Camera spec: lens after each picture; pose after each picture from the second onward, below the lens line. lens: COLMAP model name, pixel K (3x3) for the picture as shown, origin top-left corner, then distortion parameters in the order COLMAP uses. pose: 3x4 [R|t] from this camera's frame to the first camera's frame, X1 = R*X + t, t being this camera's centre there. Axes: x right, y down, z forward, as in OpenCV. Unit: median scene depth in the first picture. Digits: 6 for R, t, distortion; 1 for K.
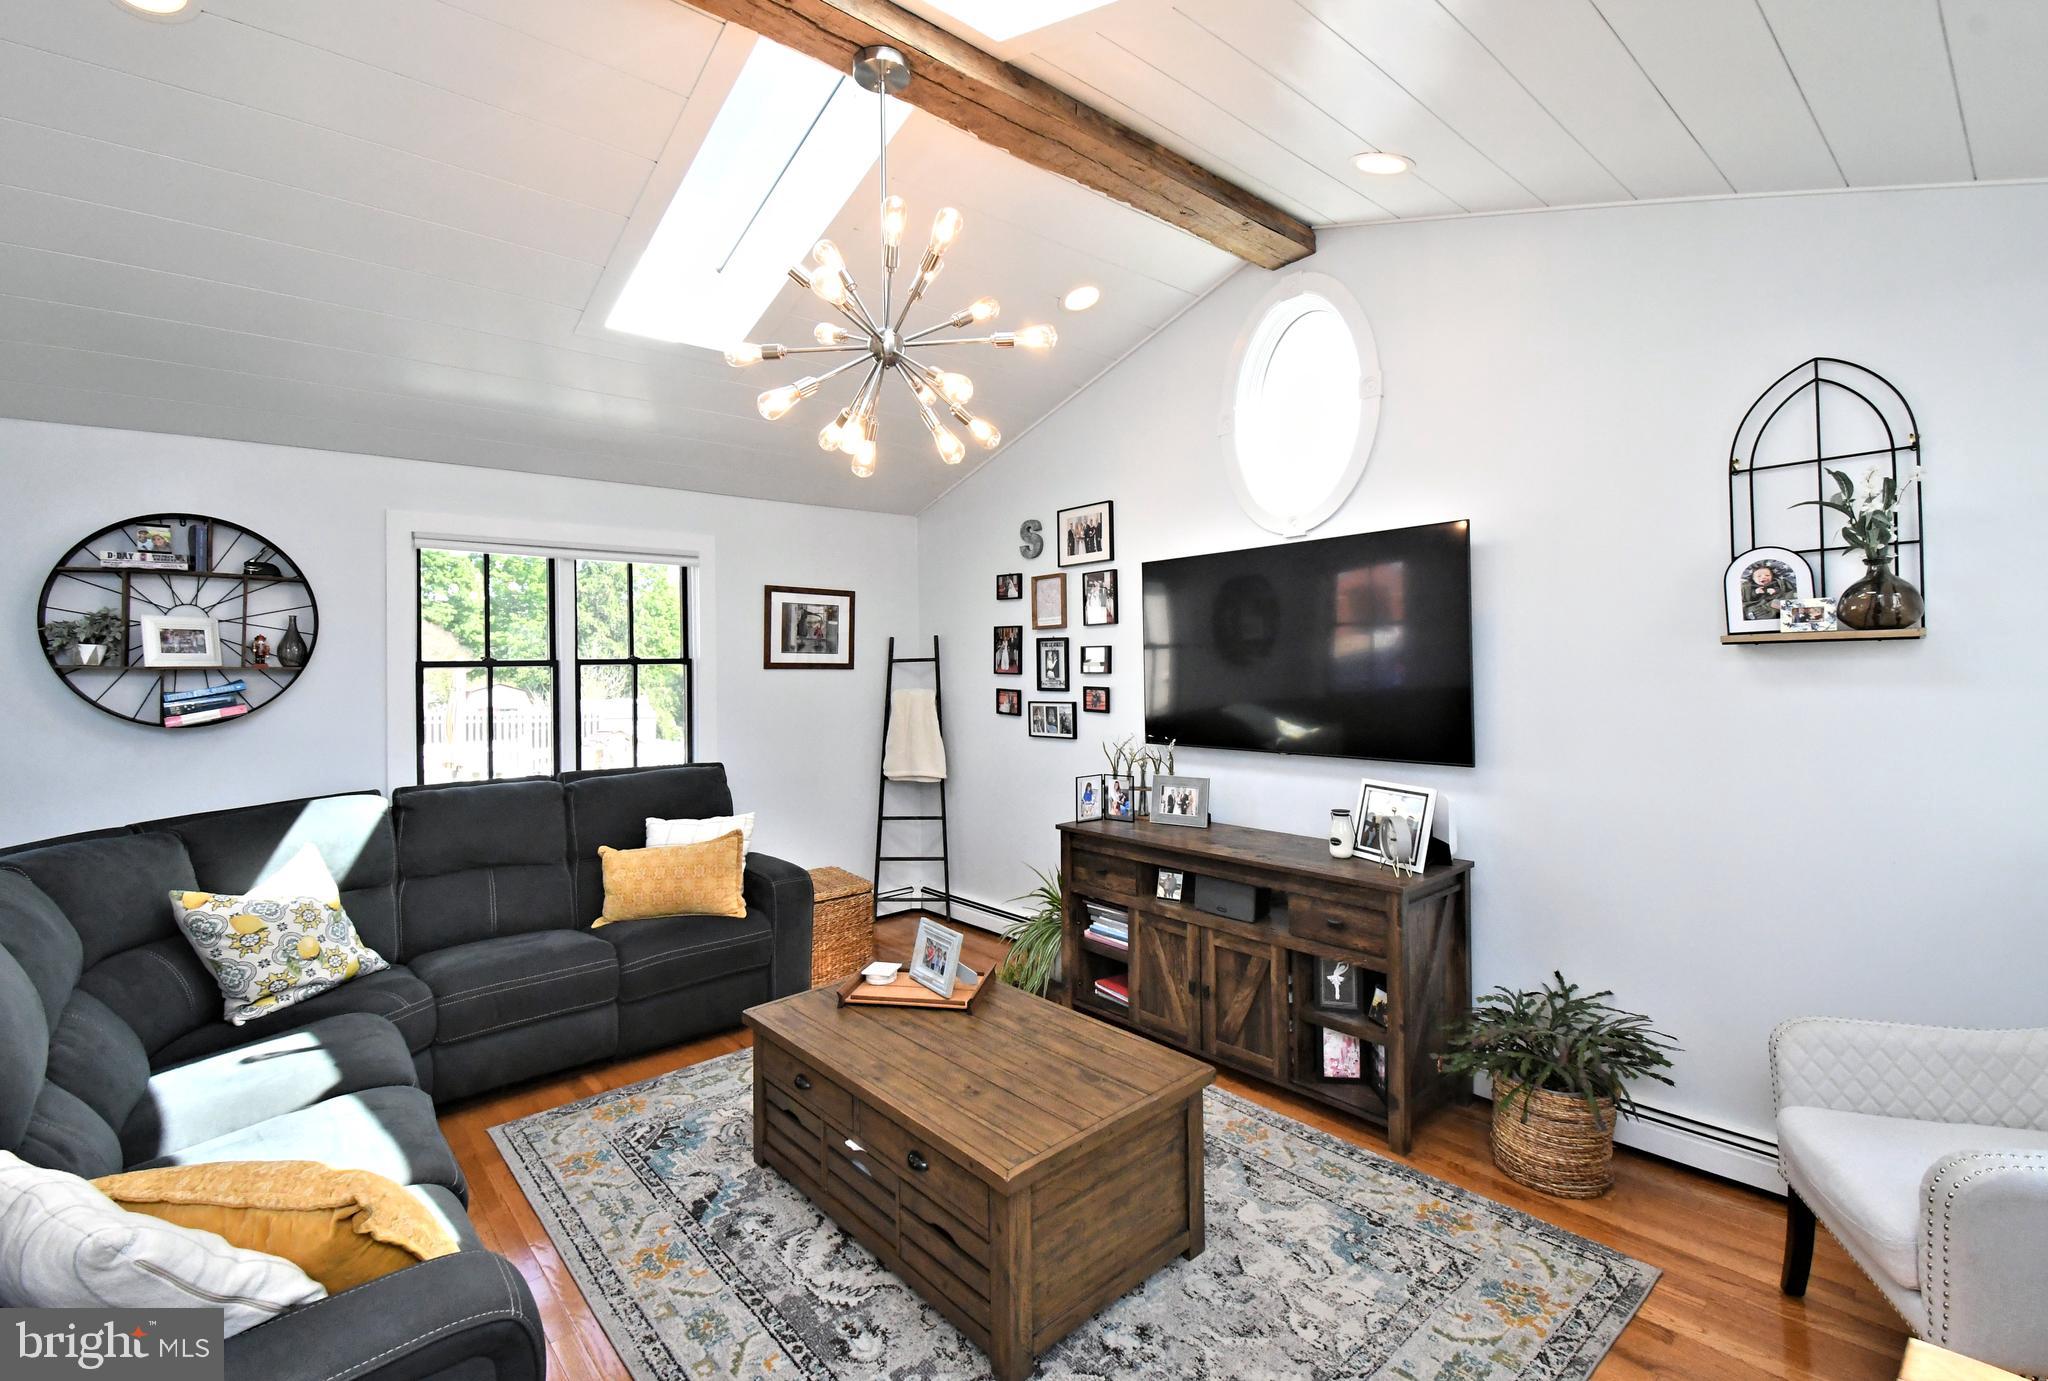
lens RADIAL K [[920.2, 0, 1061.6], [0, 920.2, 654.7], [0, 0, 1]] dist [0.001300, 0.000111]
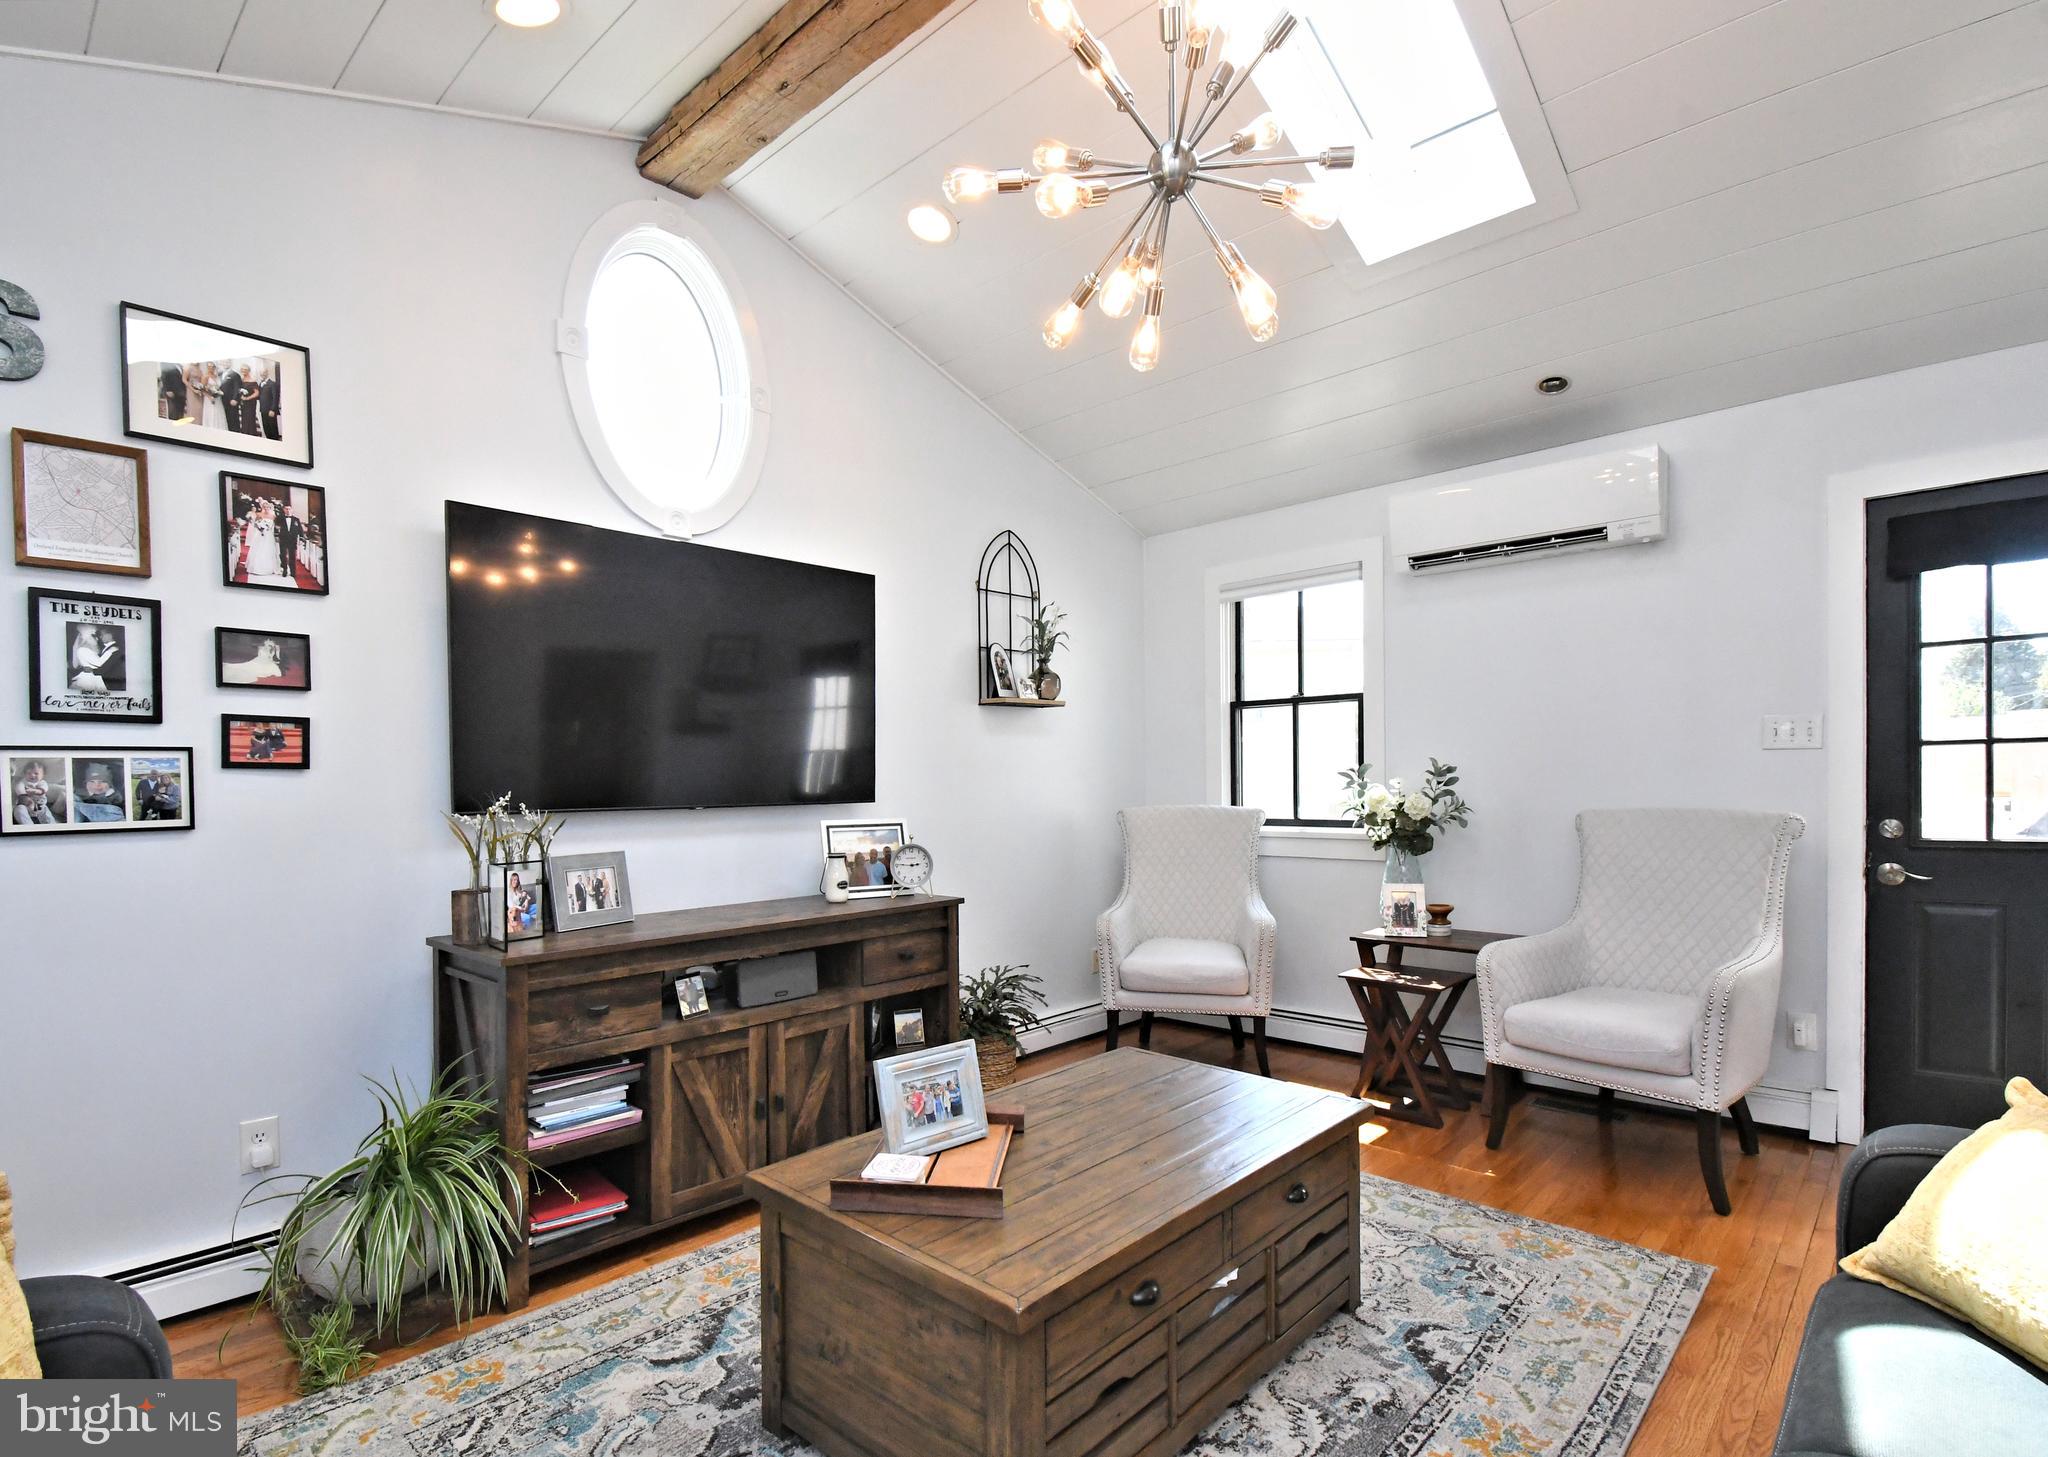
lens RADIAL K [[1001.5, 0, 1022.0], [0, 1001.5, 793.9], [0, 0, 1]] dist [0.024724, 0.000235]
pose [[-0.088154, 0.002501, 0.996104, -0.637997], [0.009830, 0.999950, -0.001641, 0.096963], [-0.996058, 0.009647, -0.088174, 0.781300]]
